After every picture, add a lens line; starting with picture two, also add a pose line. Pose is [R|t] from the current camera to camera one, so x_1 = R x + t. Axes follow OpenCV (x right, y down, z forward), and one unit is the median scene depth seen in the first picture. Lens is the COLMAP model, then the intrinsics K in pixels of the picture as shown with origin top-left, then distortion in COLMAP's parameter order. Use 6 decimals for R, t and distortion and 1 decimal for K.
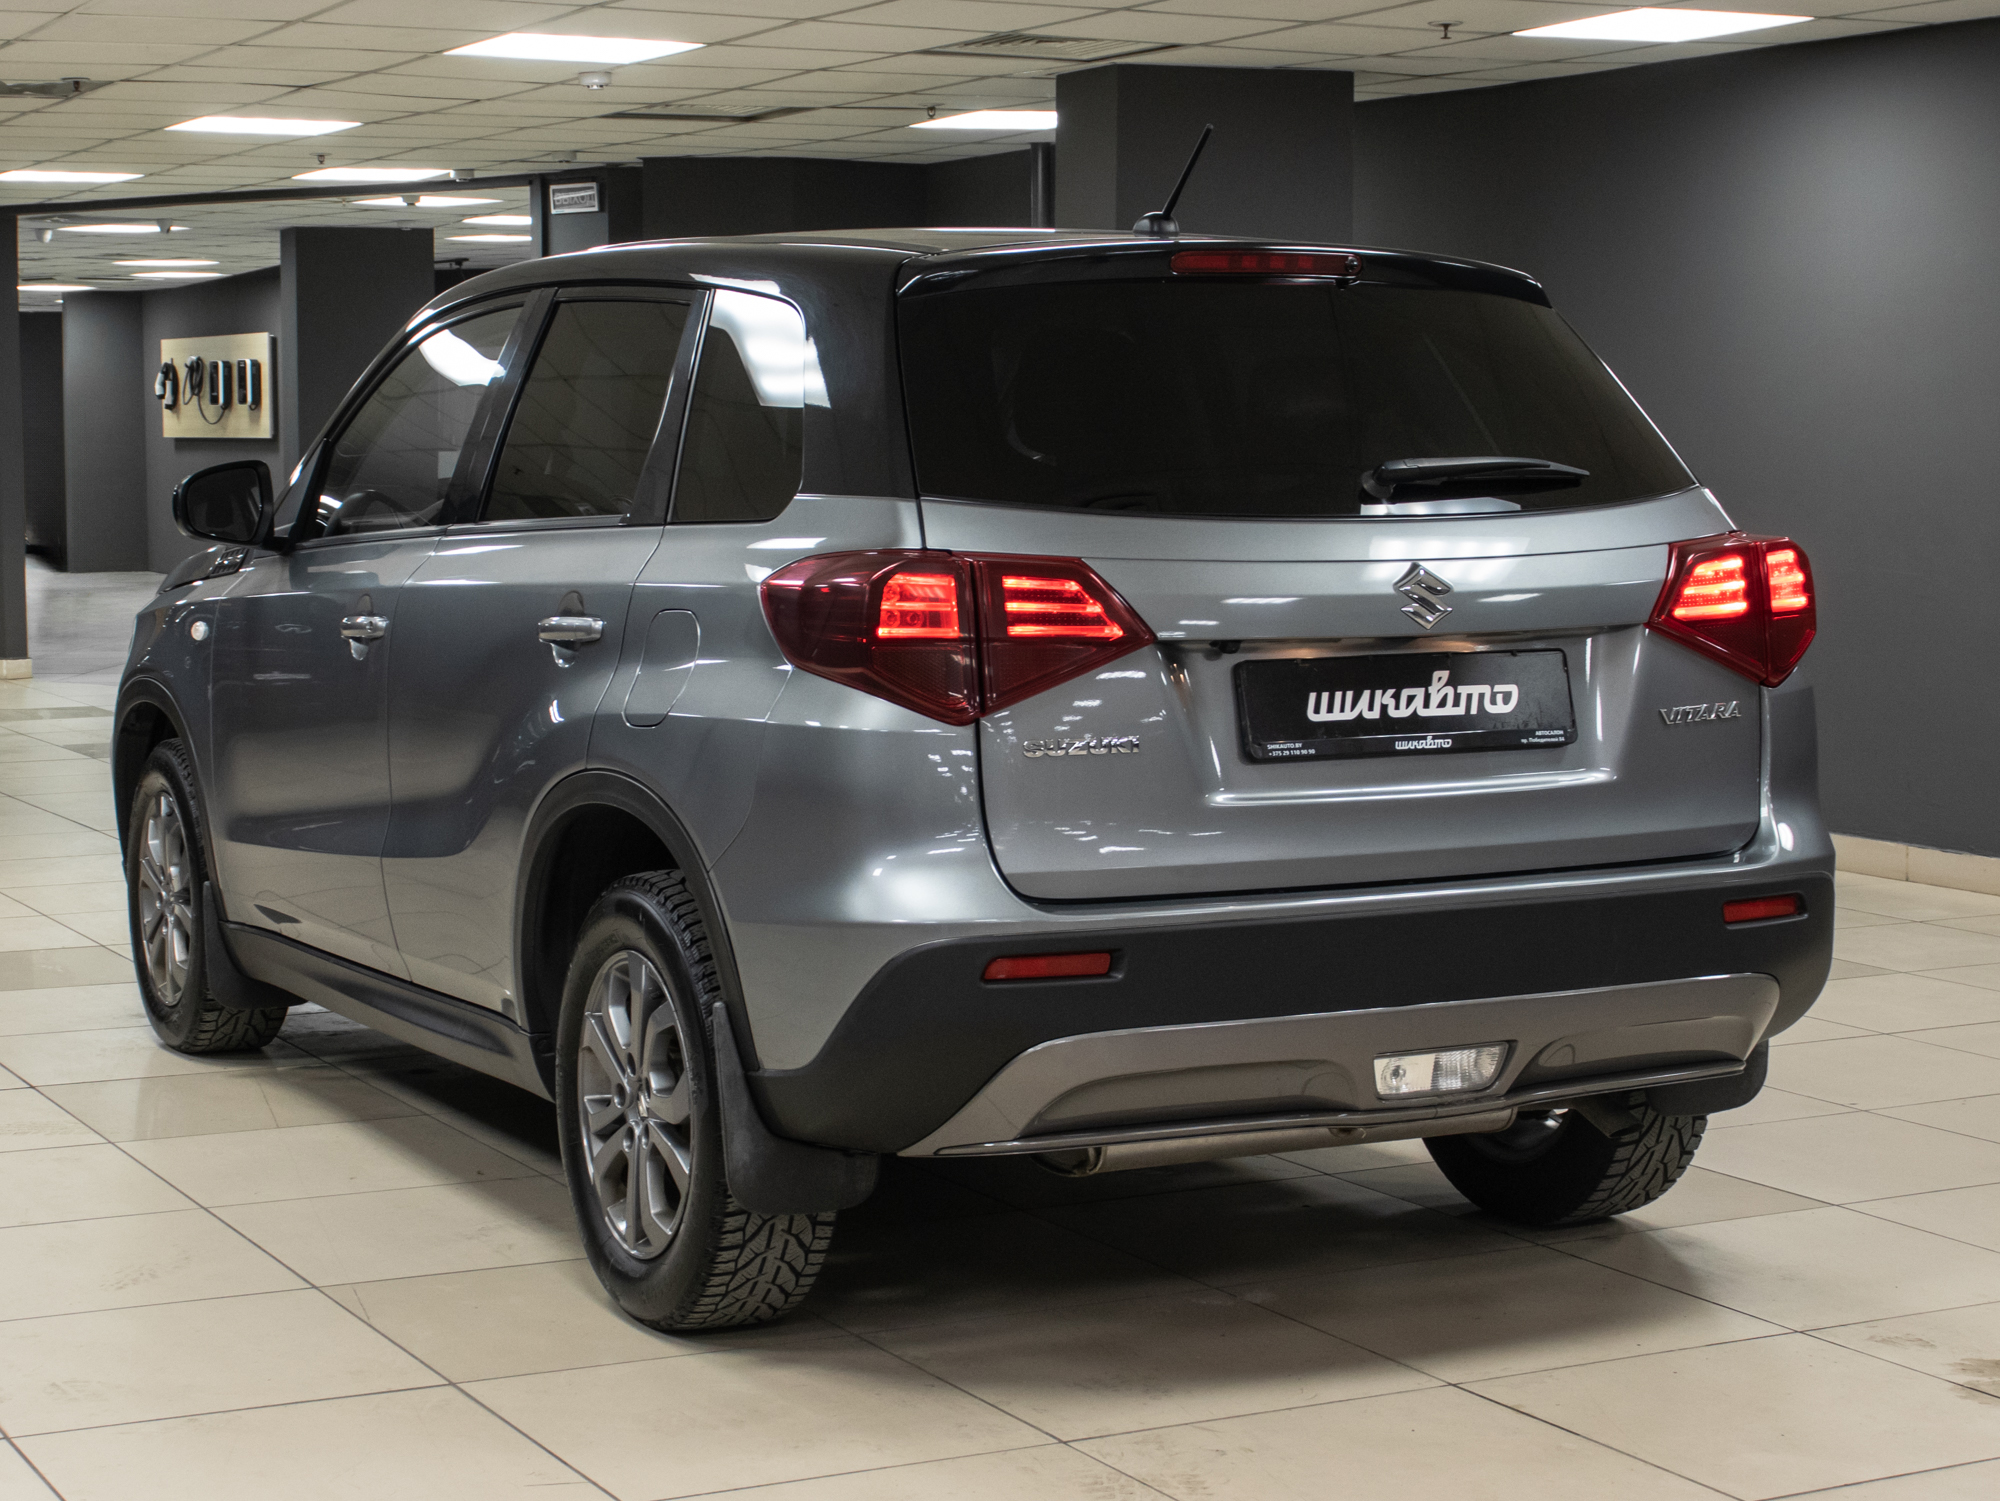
lens RADIAL K [[2222.1, 0, 1000.0], [0, 2222.1, 750.5], [0, 0, 1]] dist [-0.020491, -0.017128]
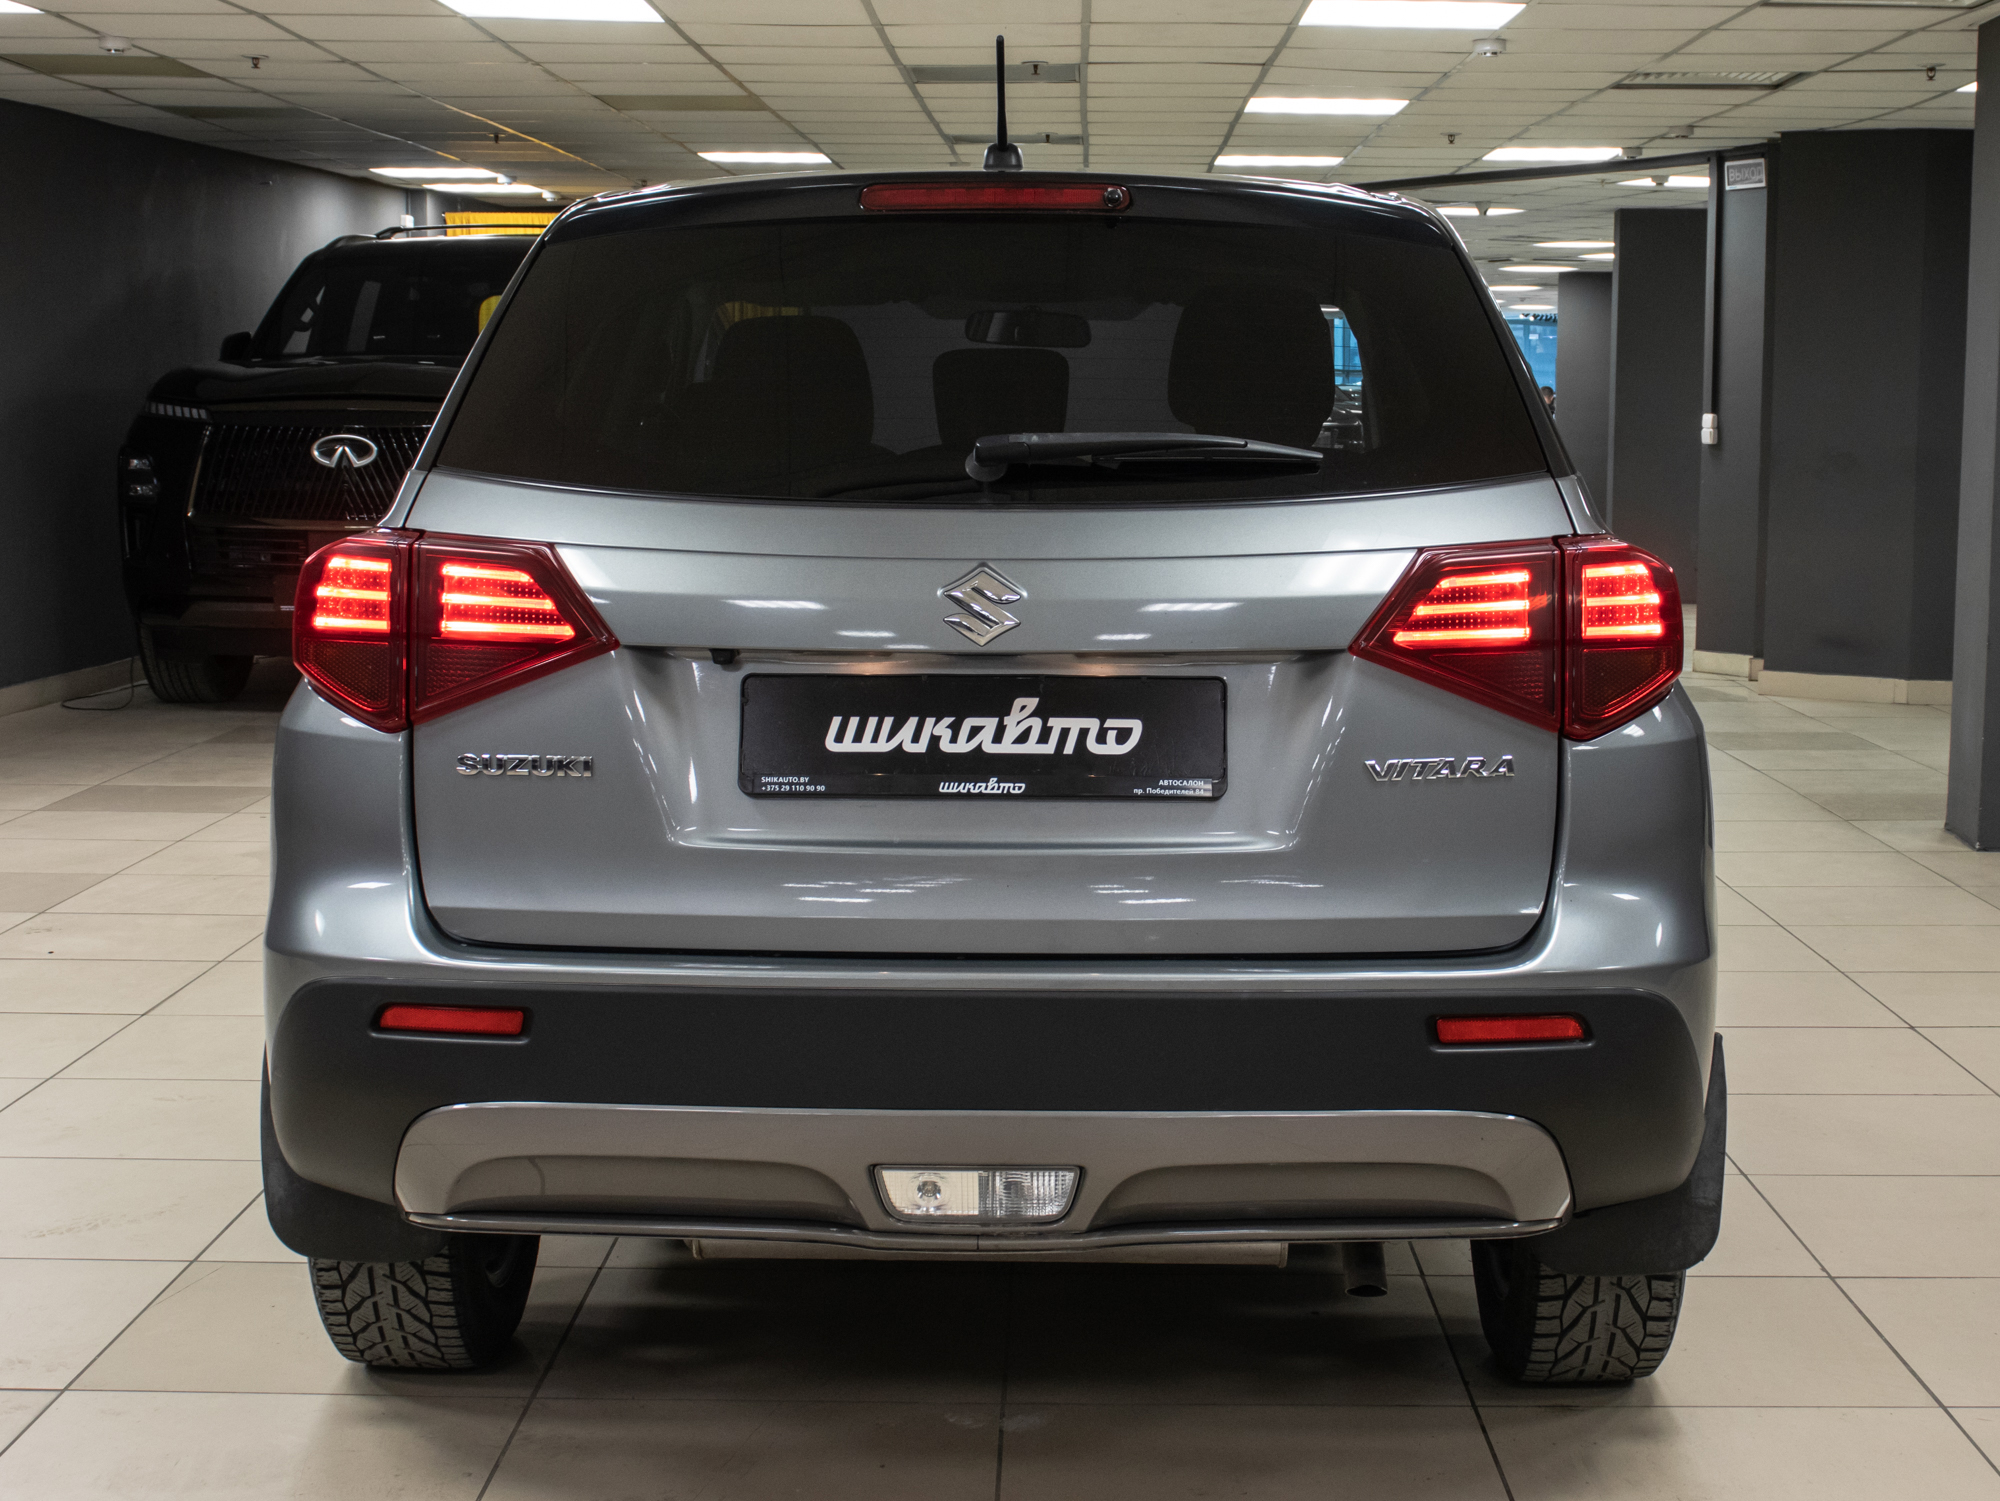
lens RADIAL K [[2222.1, 0, 1000.0], [0, 2222.1, 750.5], [0, 0, 1]] dist [-0.020491, -0.017128]
pose [[0.946490, 0.057935, -0.317489, 0.448981], [-0.055643, 0.998318, 0.016290, -0.029602], [0.317899, 0.002248, 0.948122, 0.236135]]
